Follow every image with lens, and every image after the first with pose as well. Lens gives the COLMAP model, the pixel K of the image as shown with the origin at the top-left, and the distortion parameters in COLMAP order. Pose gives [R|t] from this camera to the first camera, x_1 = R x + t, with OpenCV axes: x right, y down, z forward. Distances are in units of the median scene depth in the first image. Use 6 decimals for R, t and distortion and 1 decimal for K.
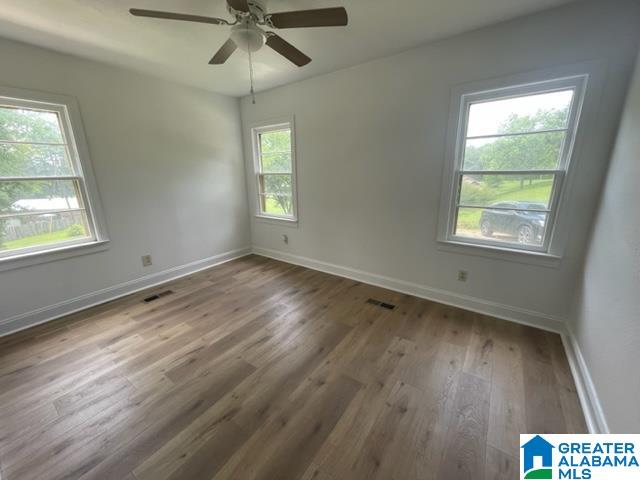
lens RADIAL K [[260.7, 0, 320.0], [0, 260.7, 240.0], [0, 0, 1]] dist [-0.004004, 0.000050]
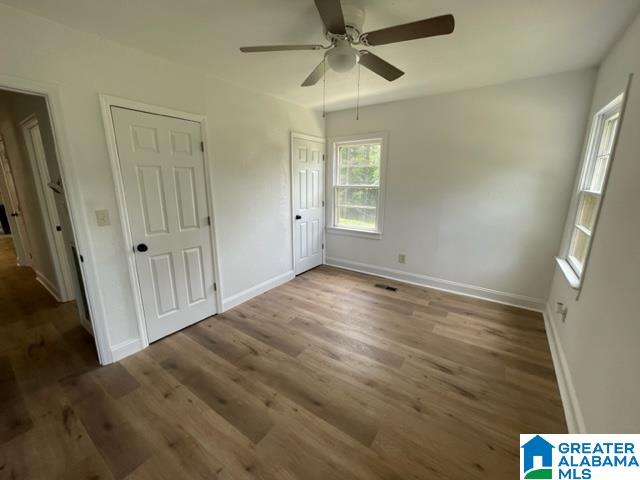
lens RADIAL K [[260.7, 0, 320.0], [0, 260.7, 240.0], [0, 0, 1]] dist [-0.004004, 0.000050]
pose [[-0.004512, 0.241964, -0.970275, 0.587326], [-0.257135, 0.937378, 0.234956, -0.231567], [0.966365, 0.250551, 0.057988, 0.703686]]
